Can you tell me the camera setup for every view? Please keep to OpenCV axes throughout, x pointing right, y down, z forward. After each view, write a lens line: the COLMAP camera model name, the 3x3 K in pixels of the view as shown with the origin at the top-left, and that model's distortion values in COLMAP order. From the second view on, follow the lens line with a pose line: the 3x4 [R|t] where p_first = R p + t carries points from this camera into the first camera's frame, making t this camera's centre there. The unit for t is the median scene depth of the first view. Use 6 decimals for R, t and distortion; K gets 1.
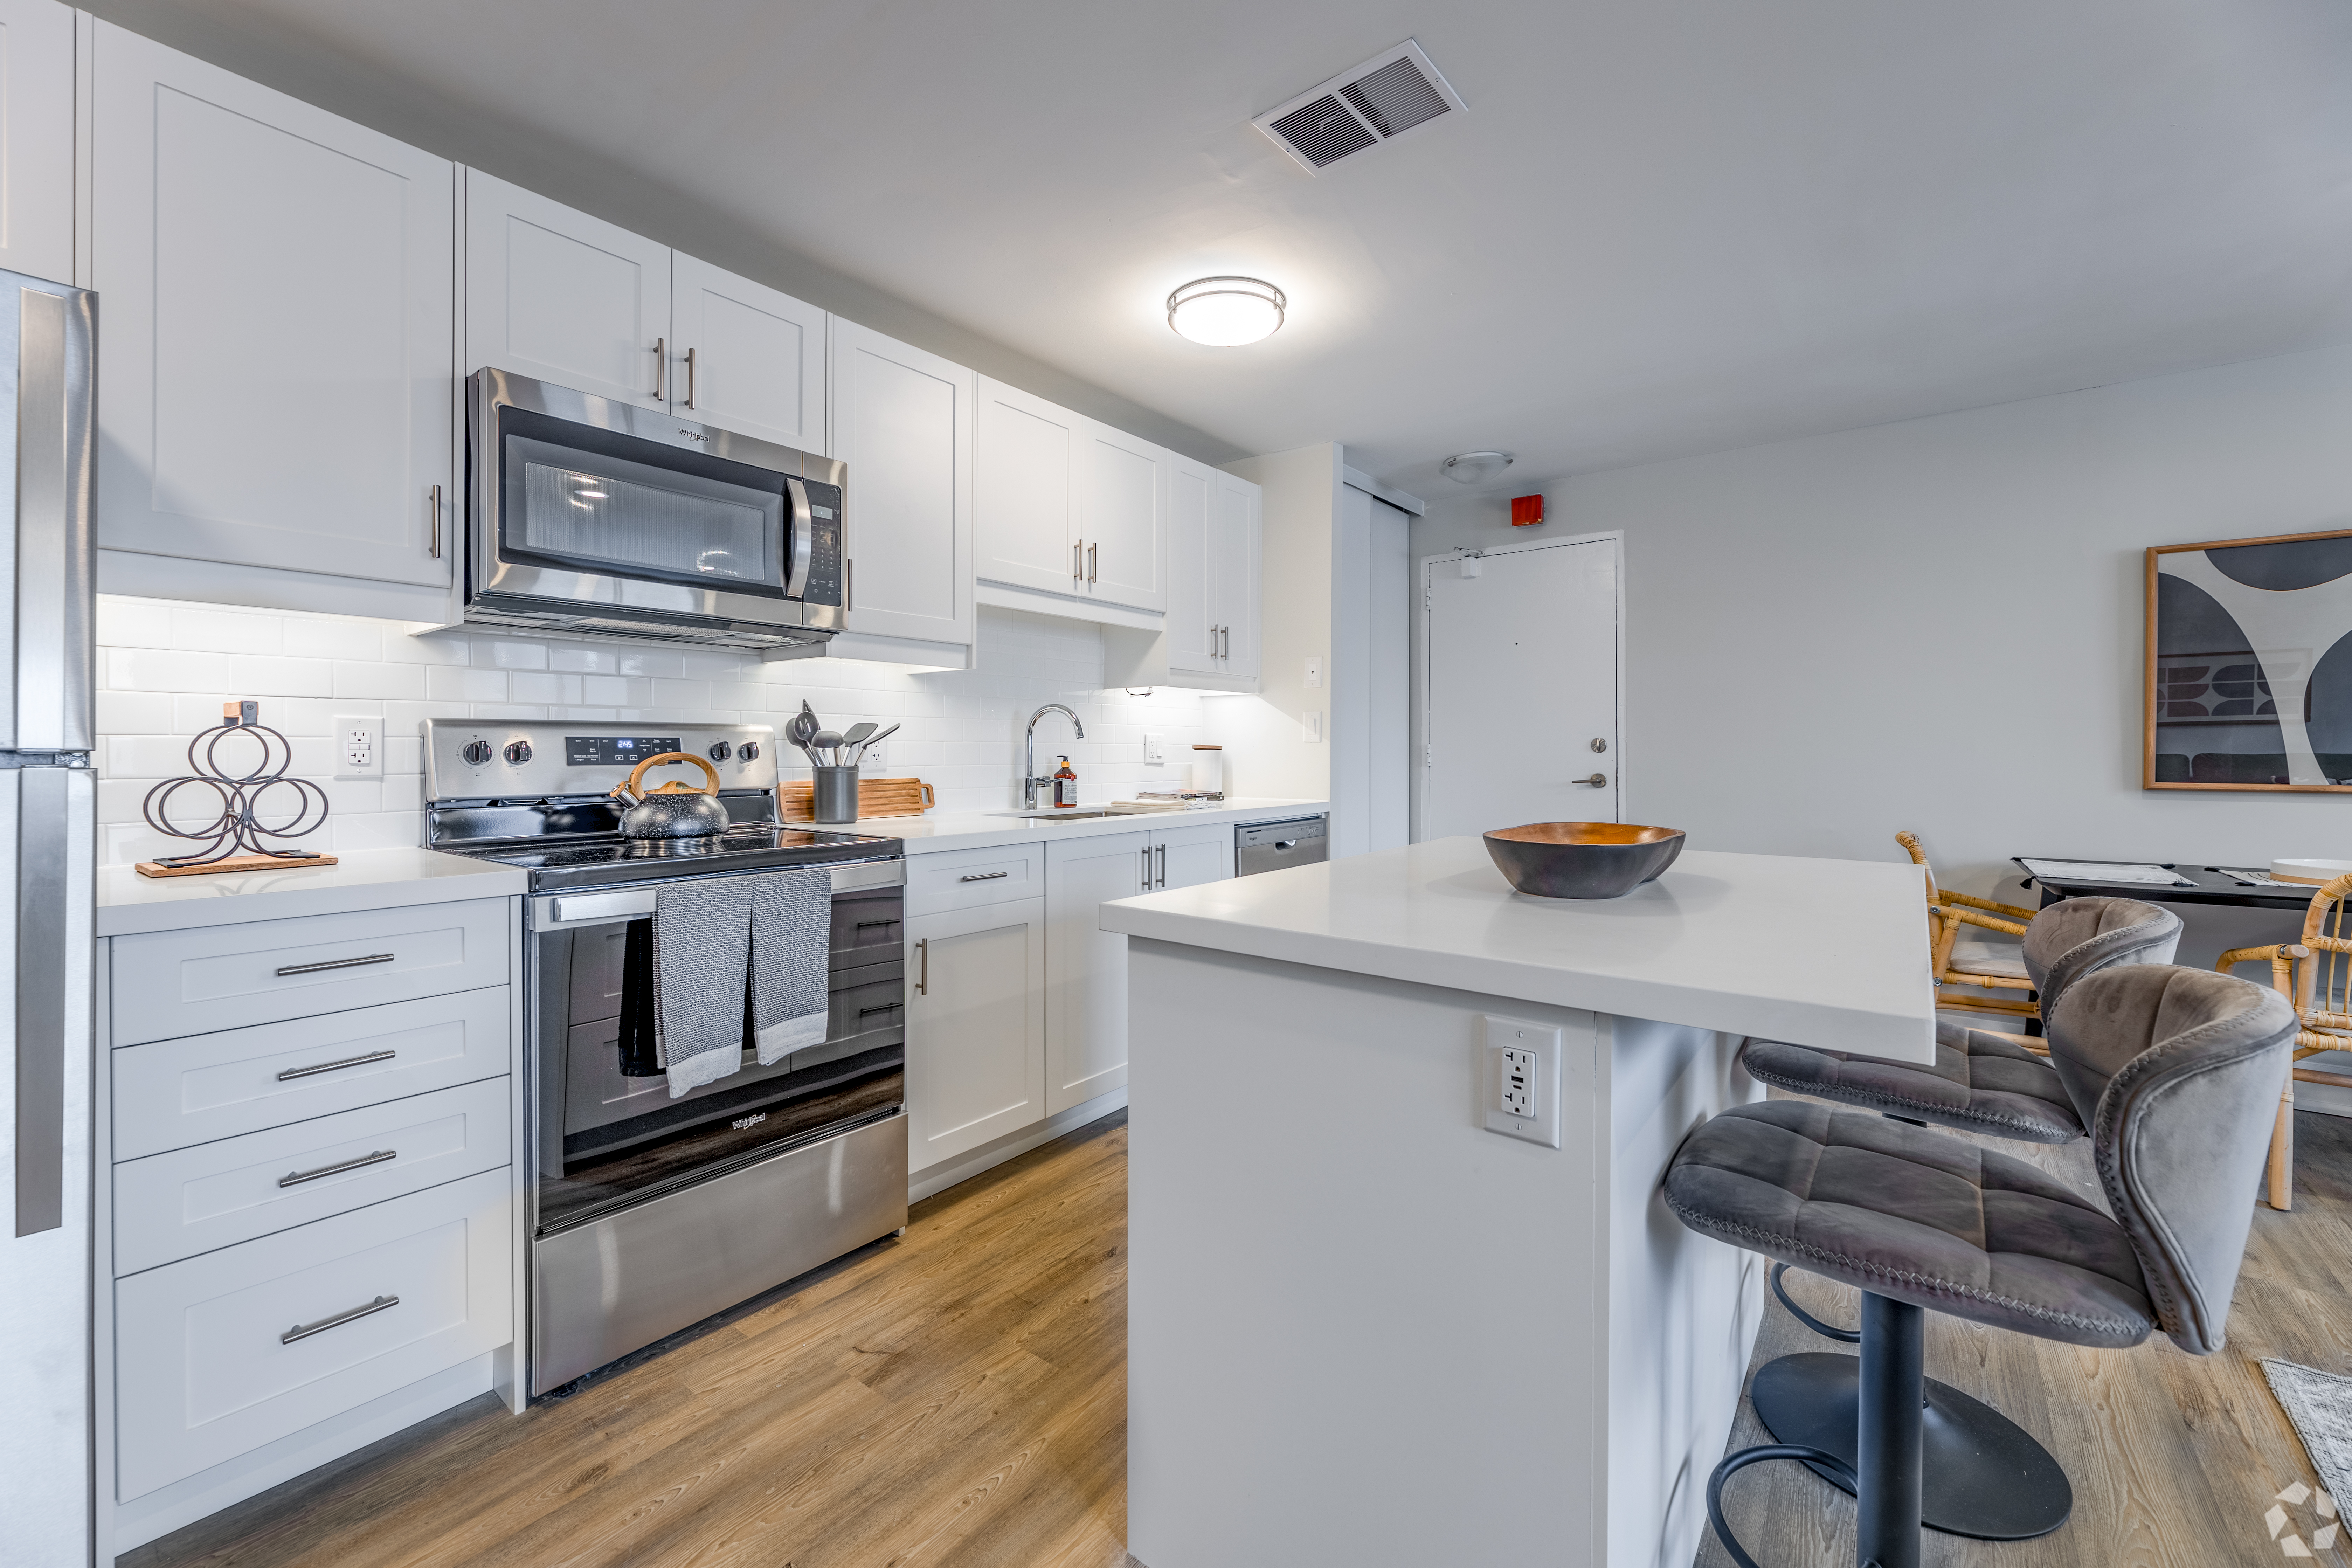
lens RADIAL K [[963.7, 0, 1171.6], [0, 963.7, 753.9], [0, 0, 1]] dist [-0.000478, -0.000616]
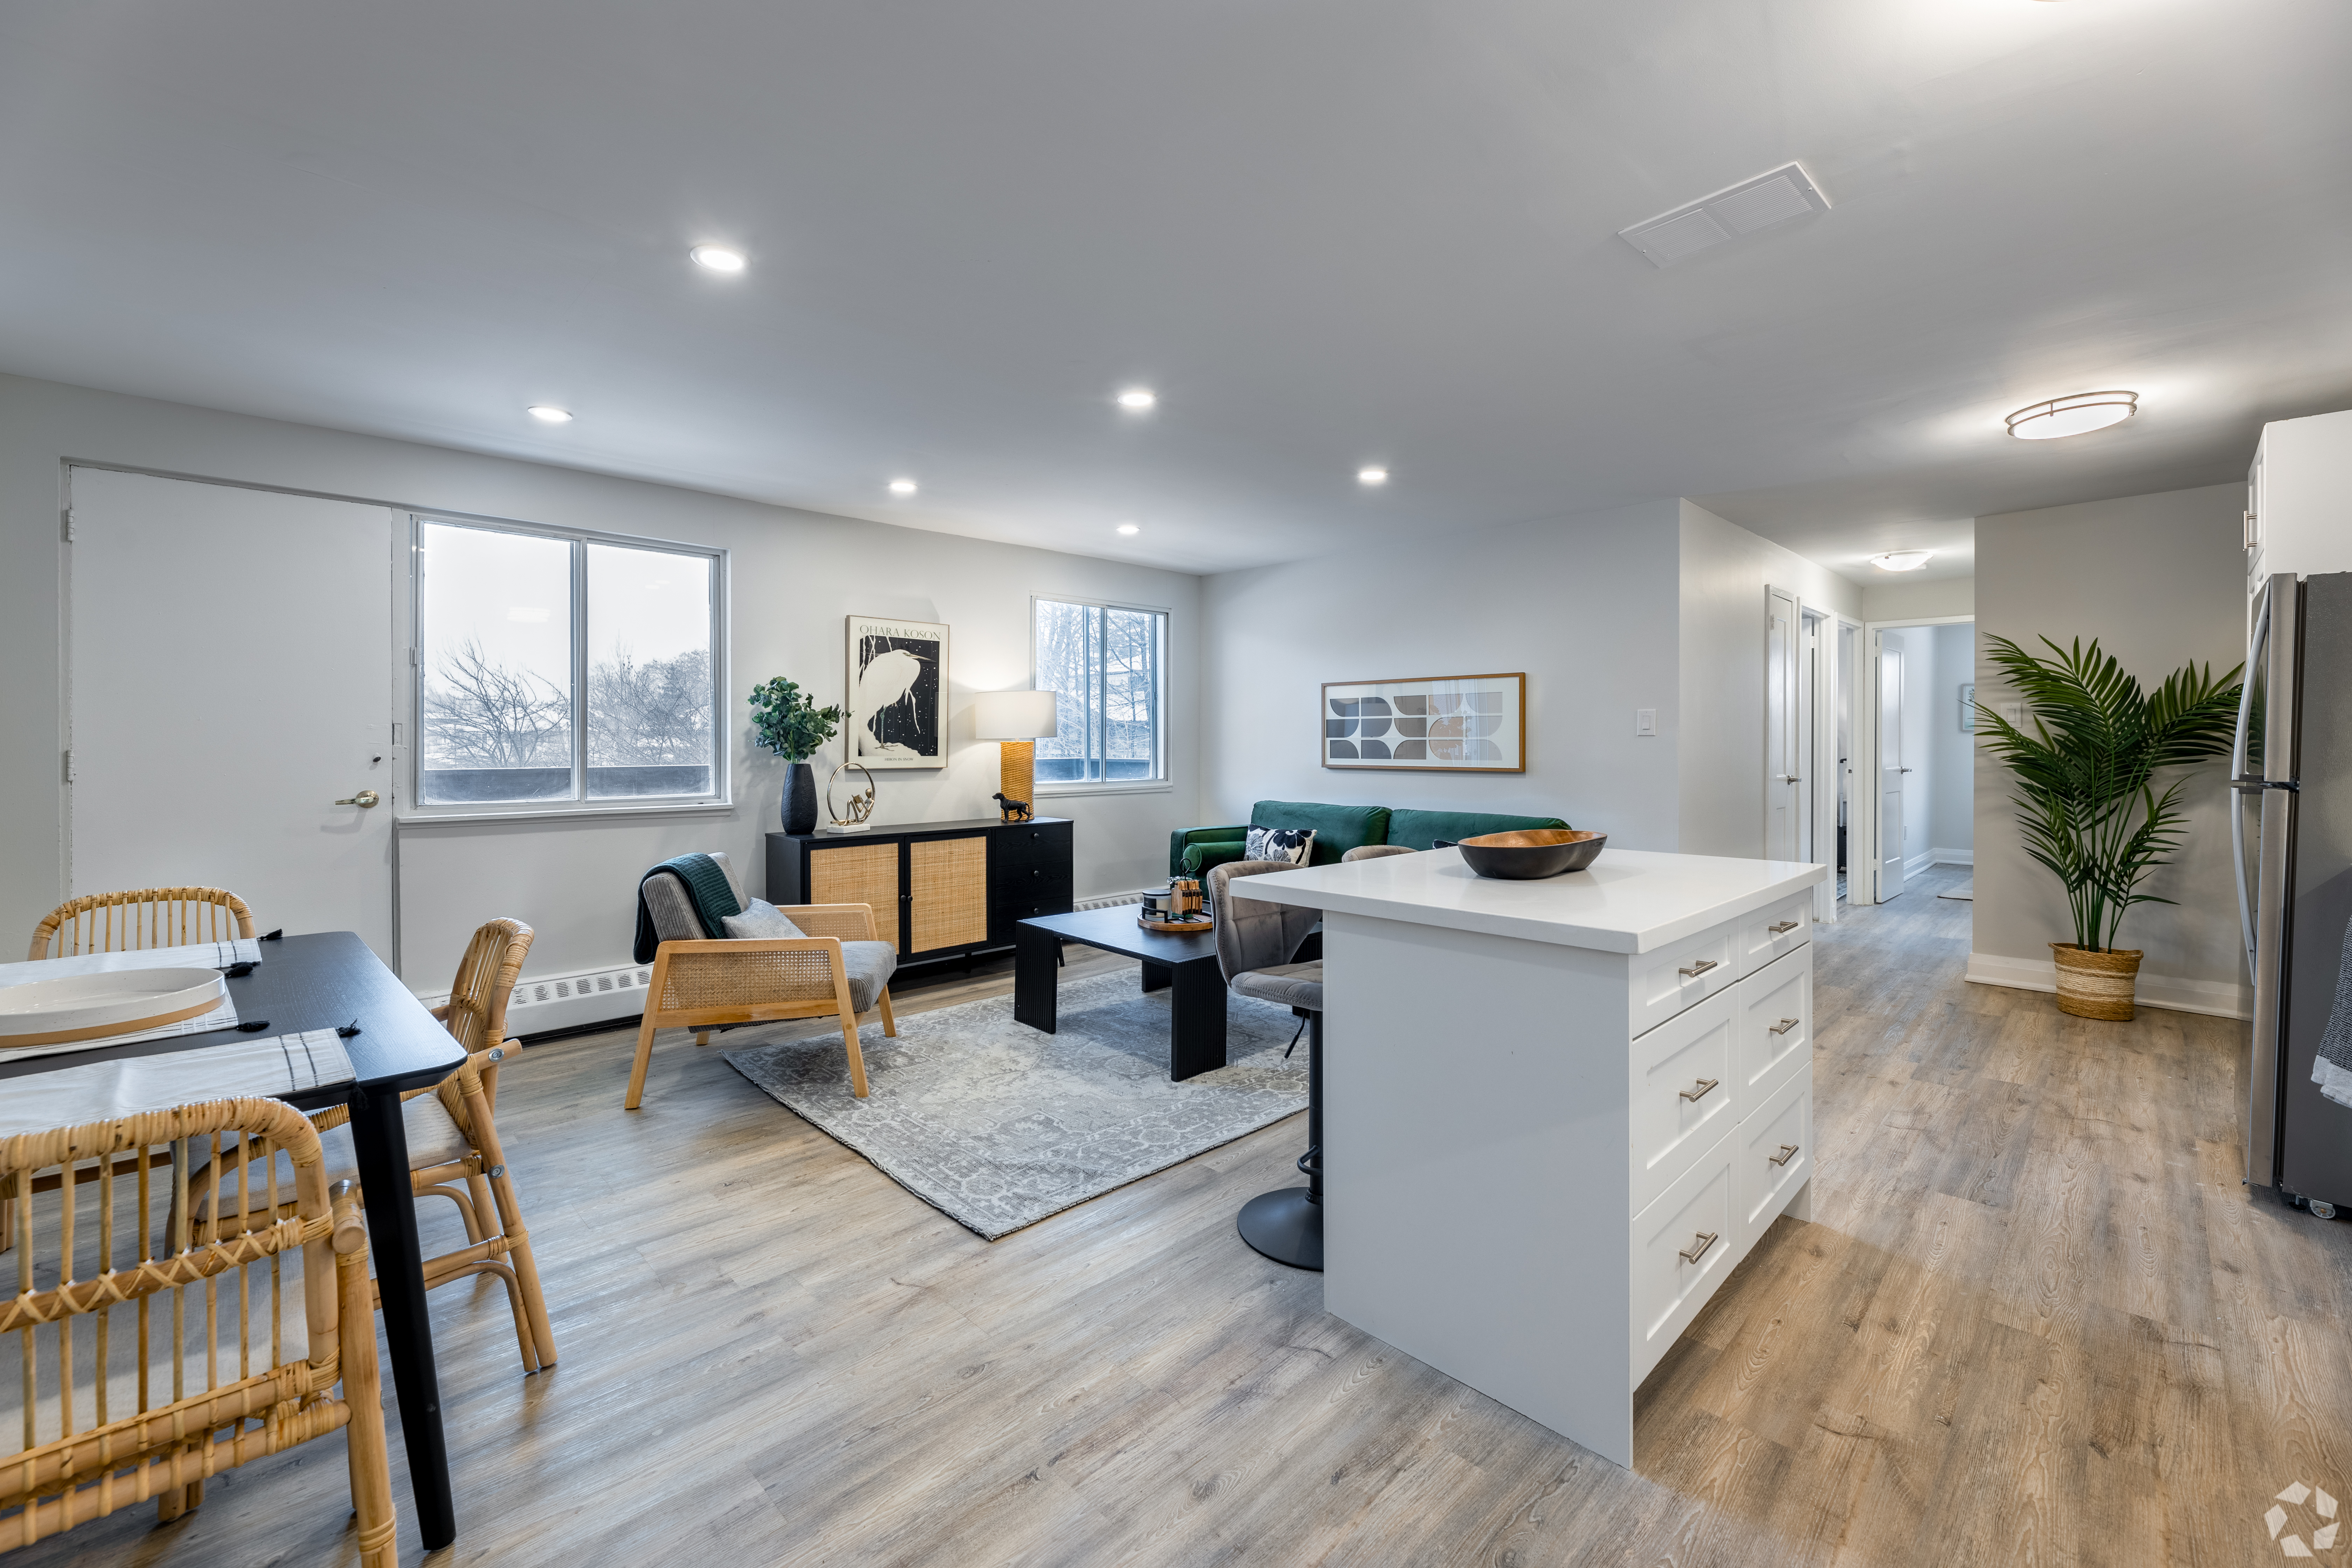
lens RADIAL K [[963.7, 0, 1171.6], [0, 963.7, 753.9], [0, 0, 1]] dist [-0.000478, -0.000616]
pose [[-0.990685, -0.002483, 0.136152, 0.479980], [-0.000038, 0.999839, 0.017956, -0.047559], [-0.136175, 0.017784, -0.990525, 1.555393]]
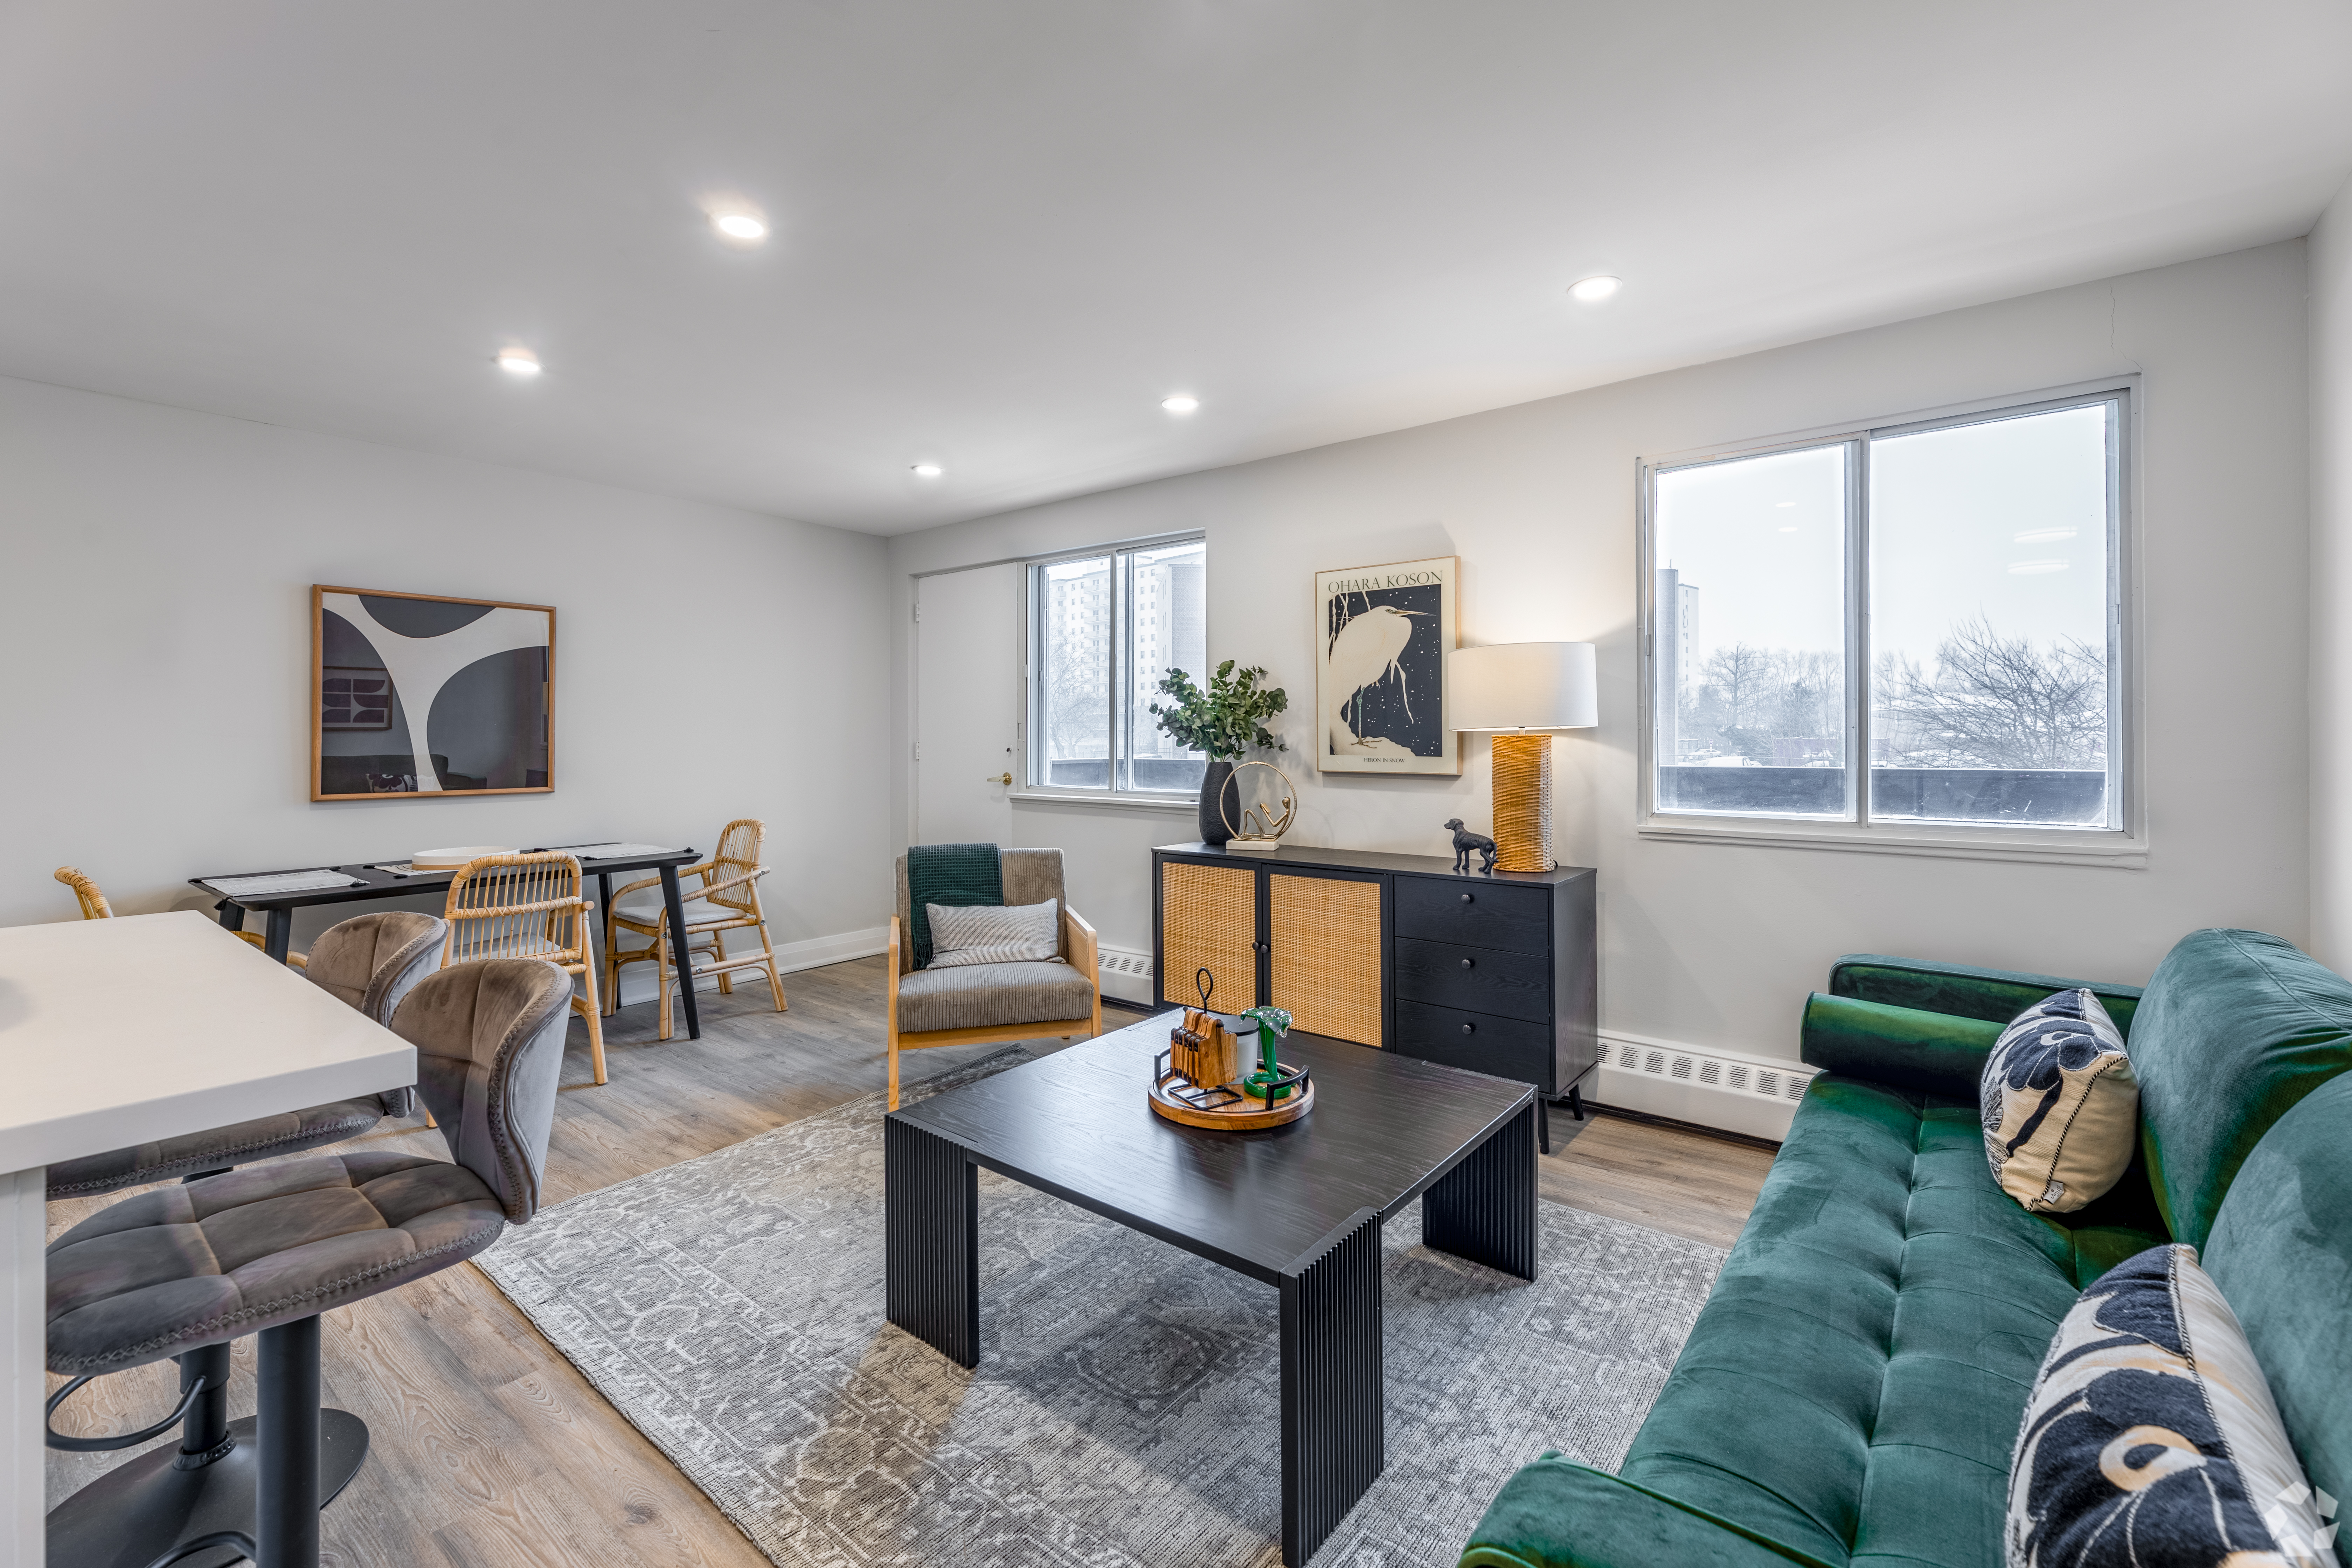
lens RADIAL K [[1000.9, 0, 1164.4], [0, 1000.9, 736.1], [0, 0, 1]] dist [-0.000581, 0.000157]
pose [[0.015400, 0.001161, 0.999881, -0.150254], [0.006586, 0.999978, -0.001262, -0.036611], [-0.999860, 0.006605, 0.015392, 0.000108]]
